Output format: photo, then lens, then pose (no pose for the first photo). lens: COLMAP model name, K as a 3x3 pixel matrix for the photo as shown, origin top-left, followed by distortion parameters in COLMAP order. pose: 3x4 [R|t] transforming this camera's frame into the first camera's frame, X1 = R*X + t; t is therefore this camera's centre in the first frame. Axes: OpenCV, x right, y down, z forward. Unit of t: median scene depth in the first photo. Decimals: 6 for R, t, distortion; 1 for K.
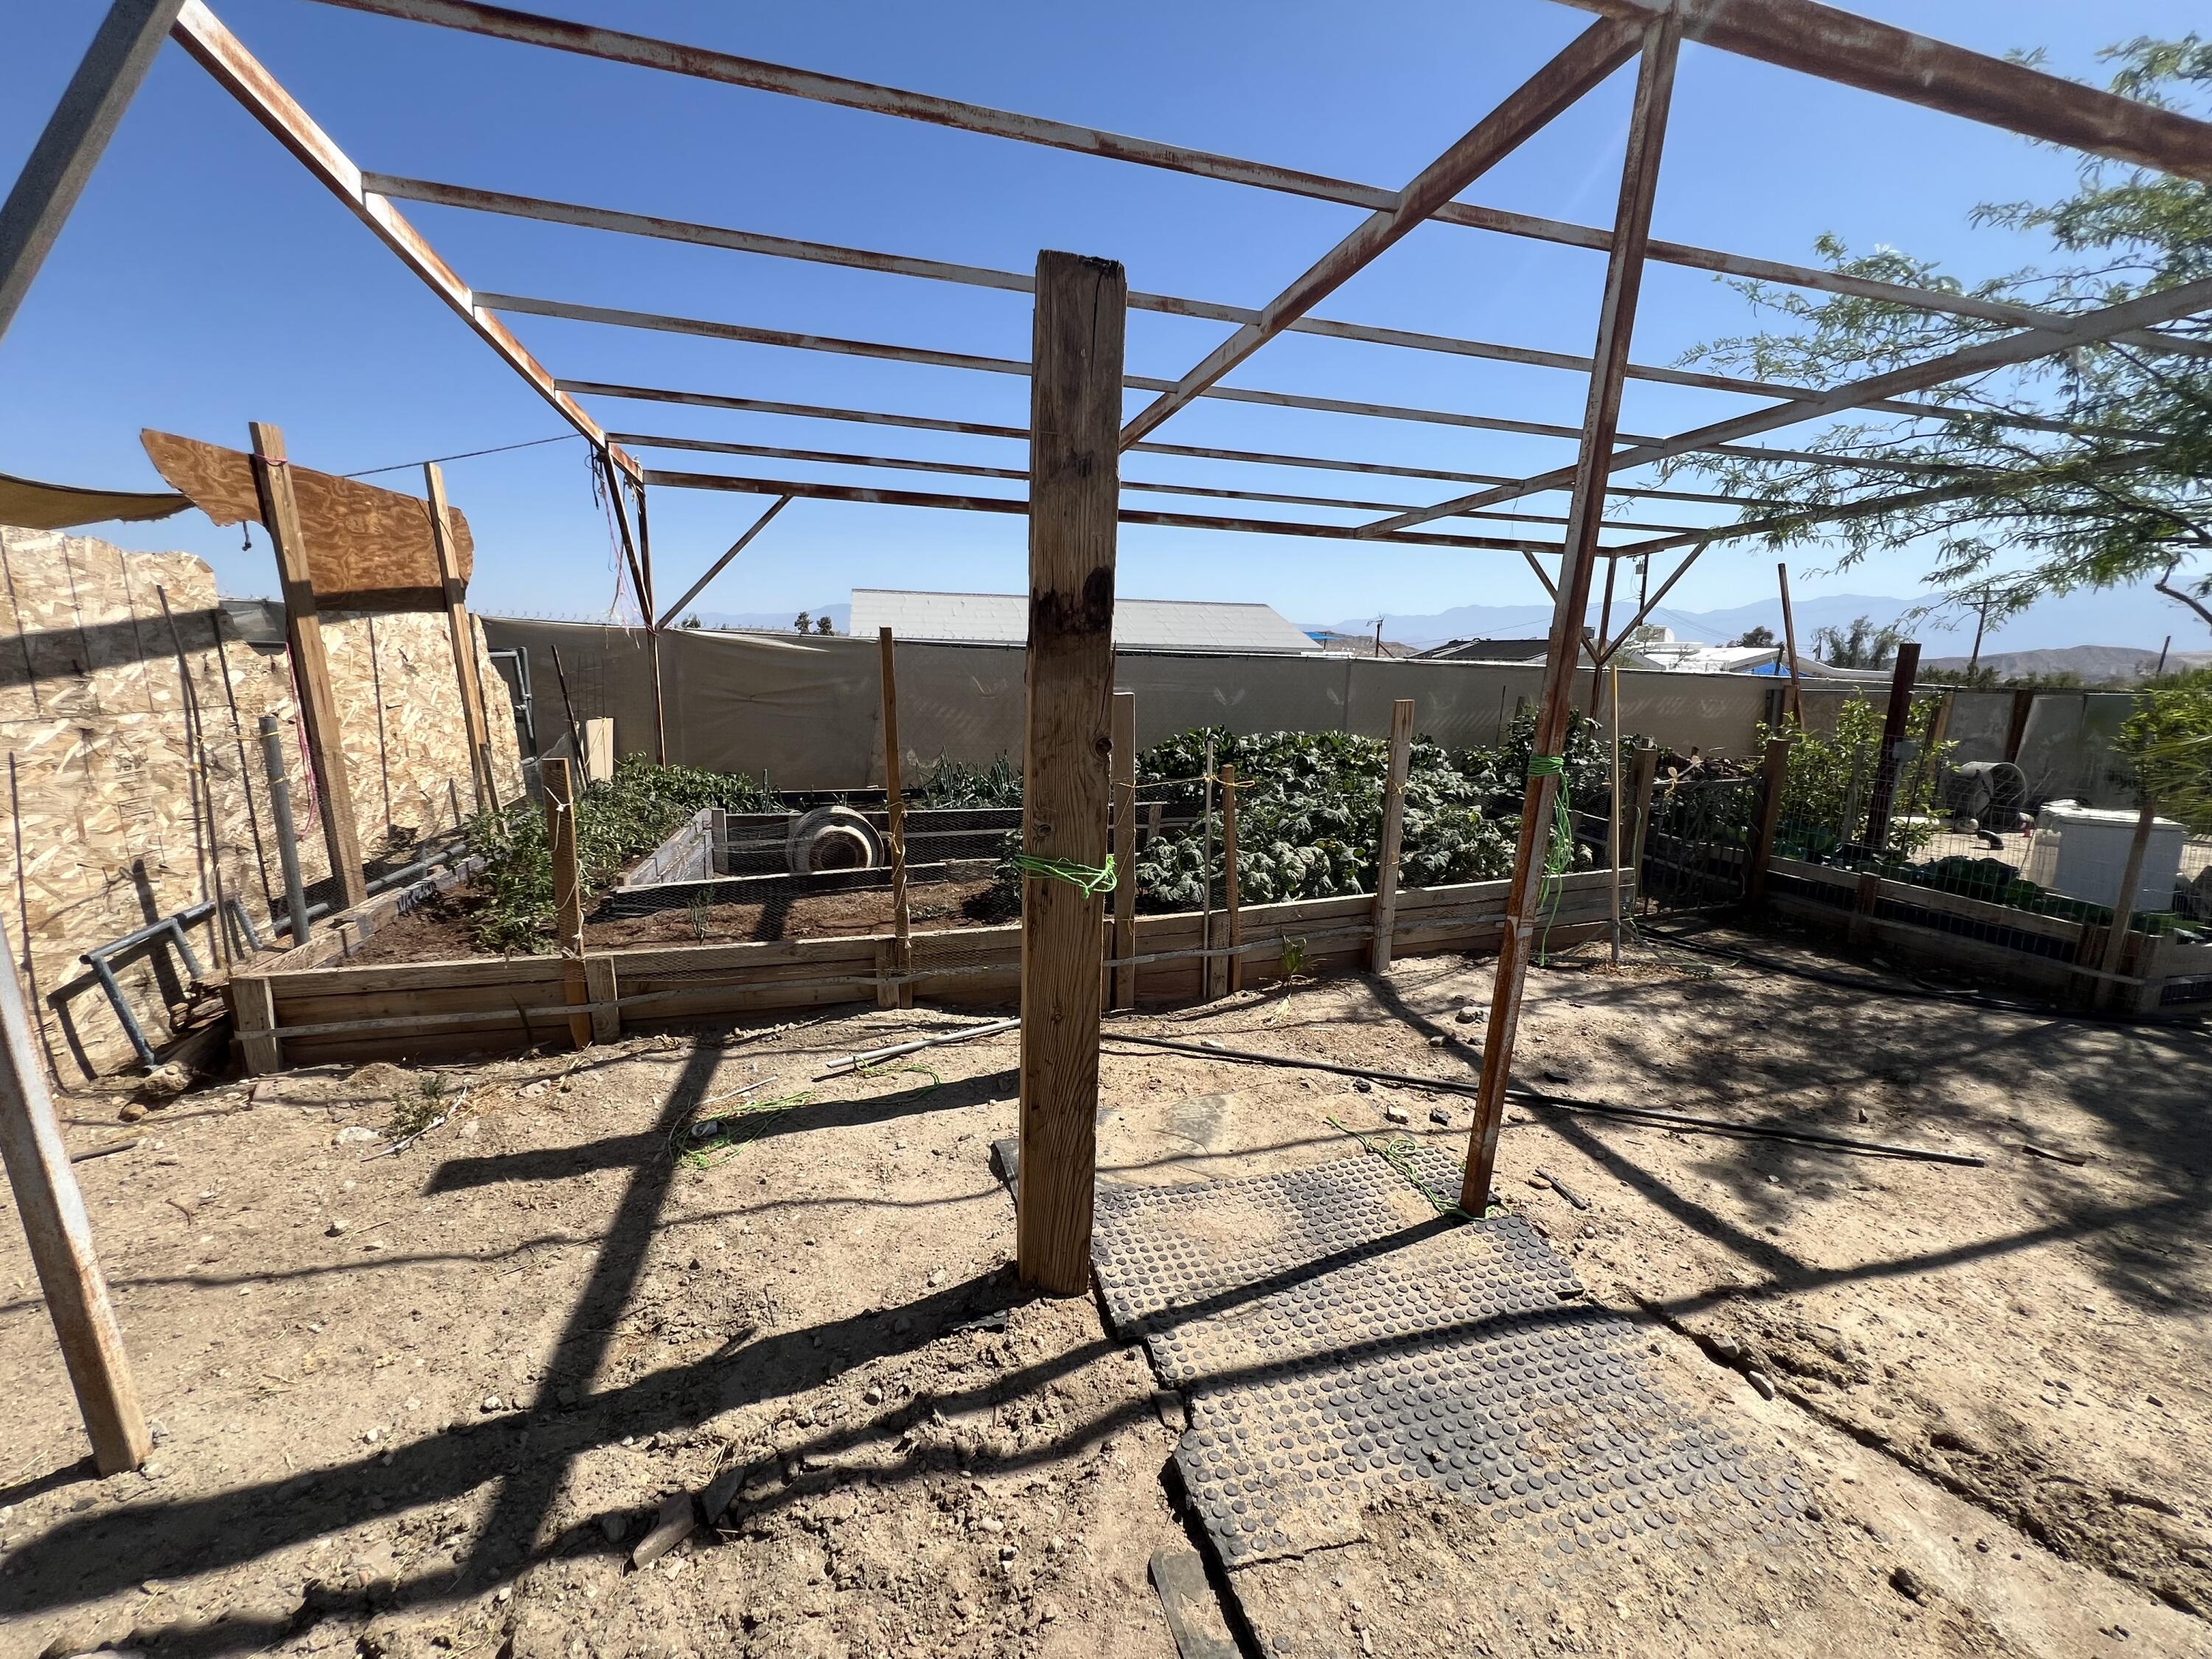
lens RADIAL K [[893.5, 0, 1111.0], [0, 893.5, 829.3], [0, 0, 1]] dist [-0.003260, 0.001647]
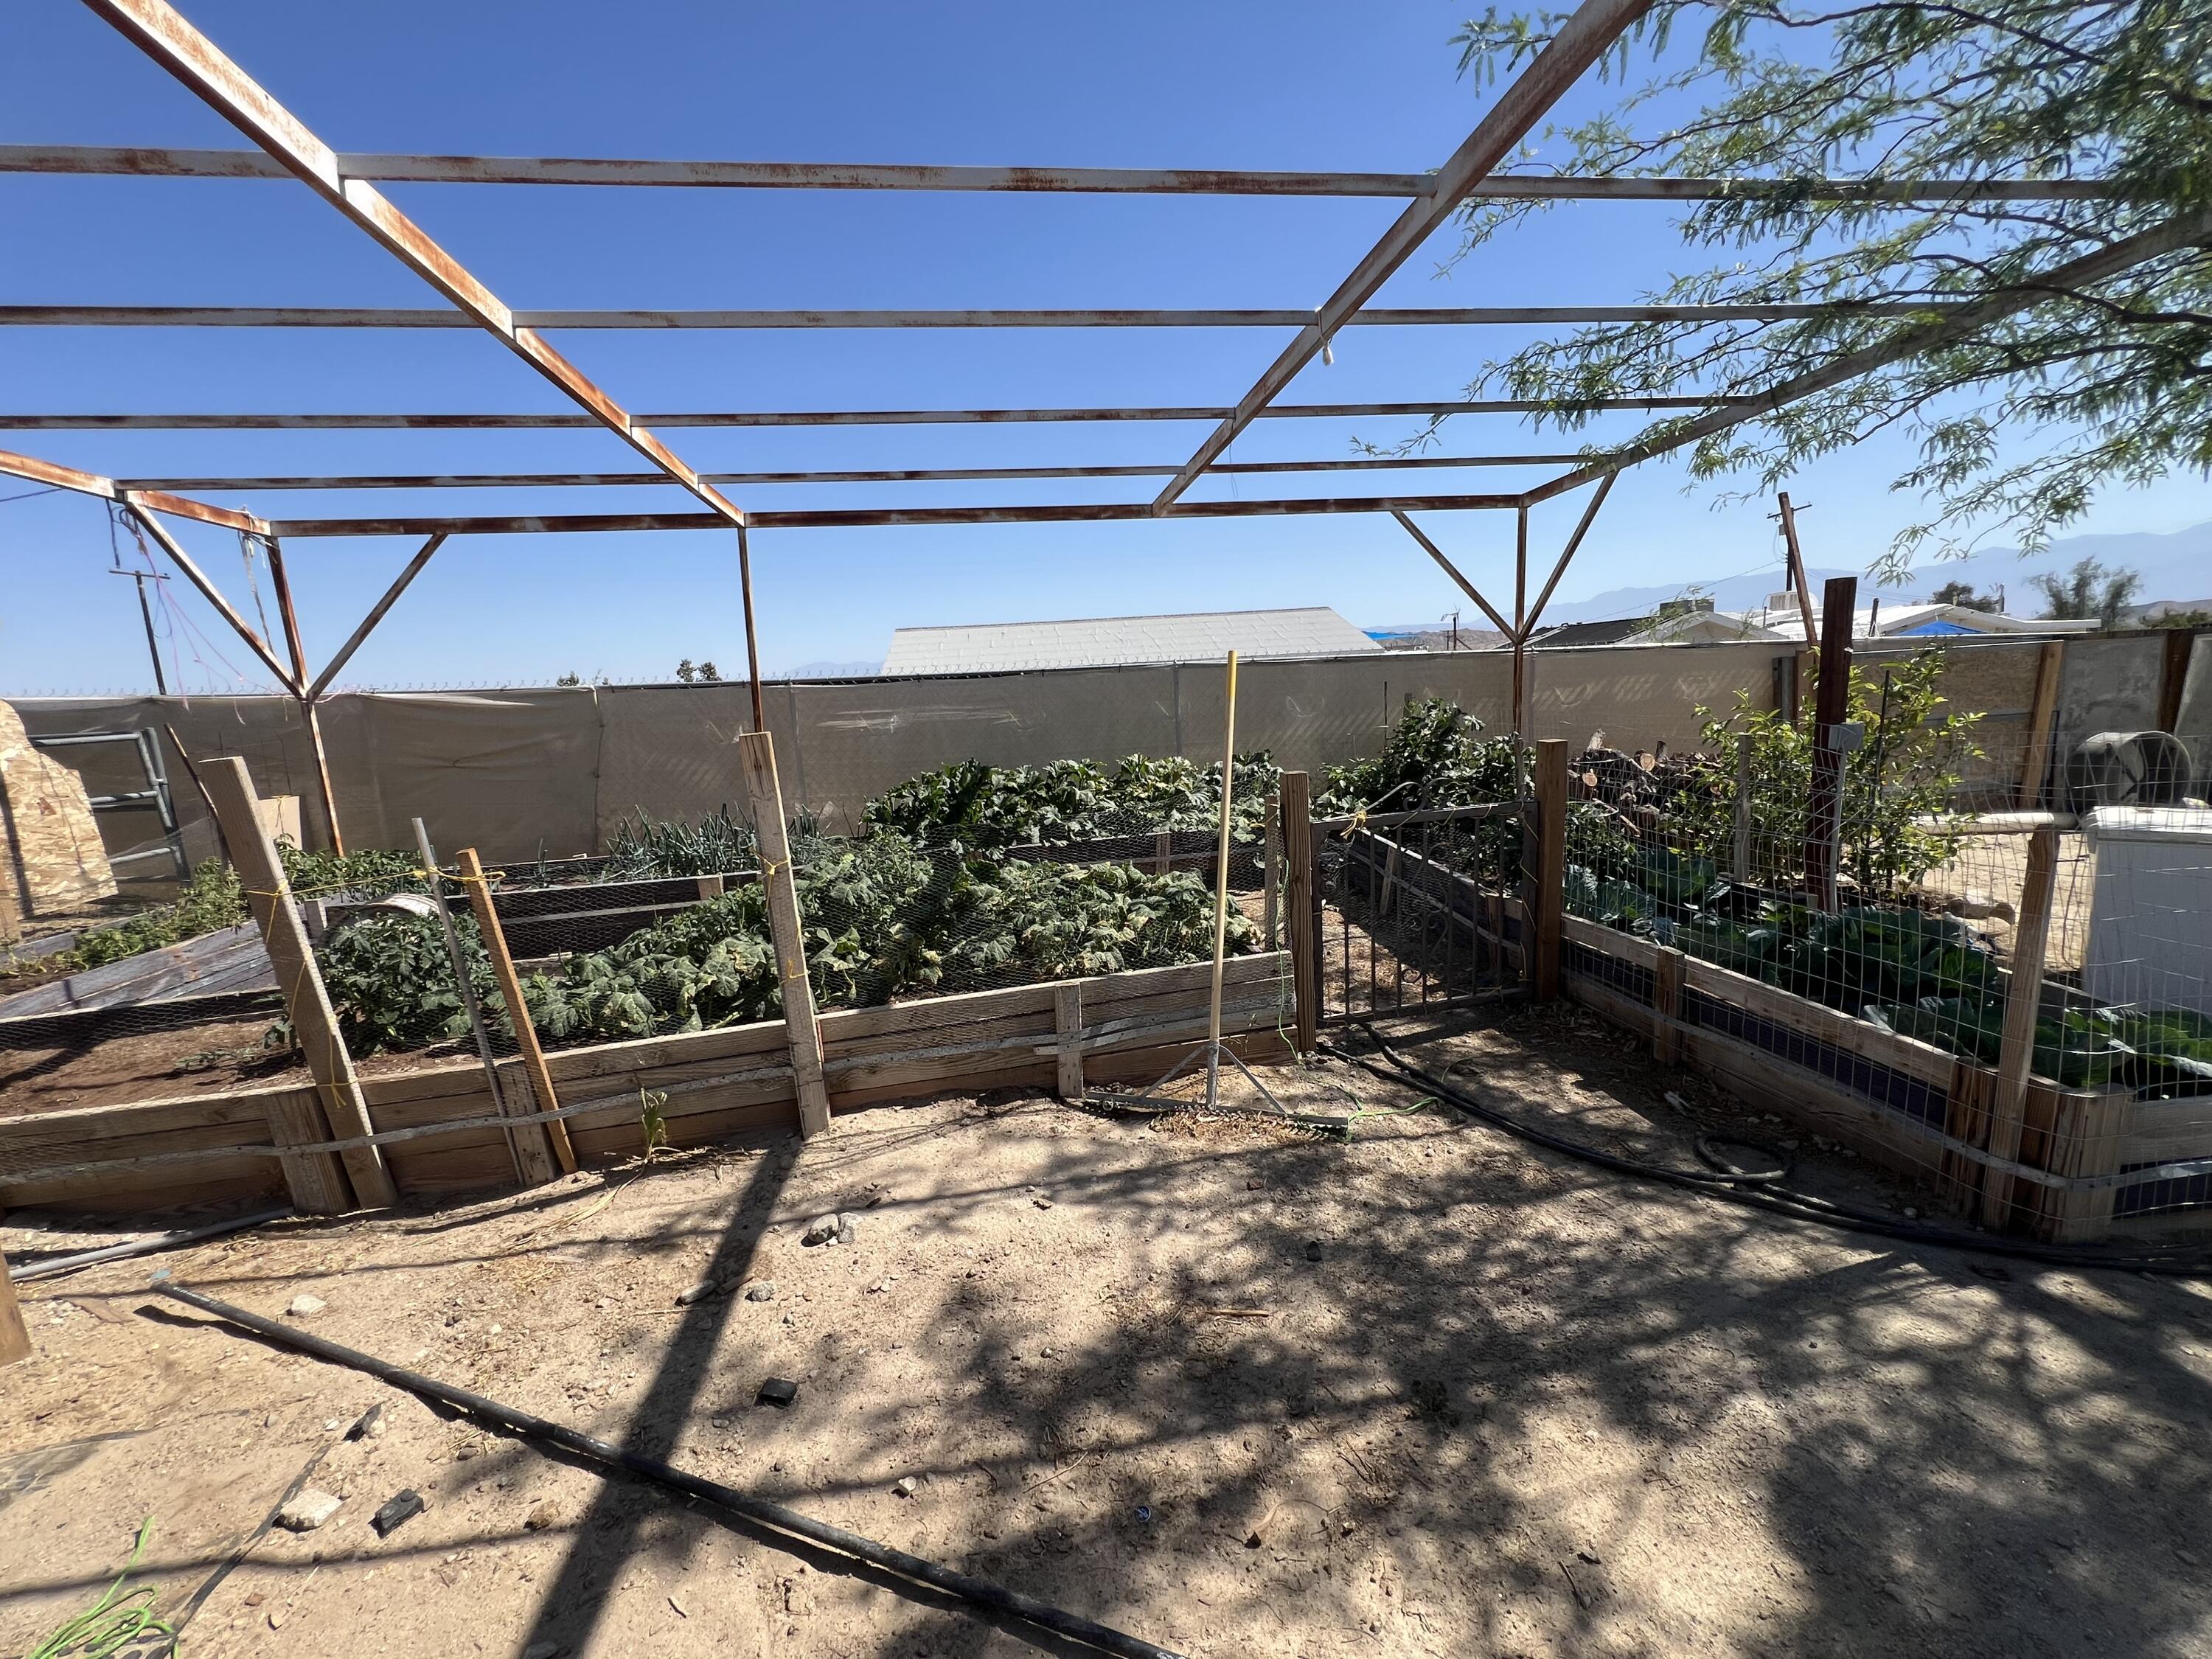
lens RADIAL K [[893.5, 0, 1102.6], [0, 893.5, 830.7], [0, 0, 1]] dist [-0.003260, 0.001647]
pose [[0.987167, -0.052070, -0.150962, 0.612635], [0.048774, 0.998485, -0.025459, -0.040282], [0.152059, 0.017770, 0.988212, 0.354320]]
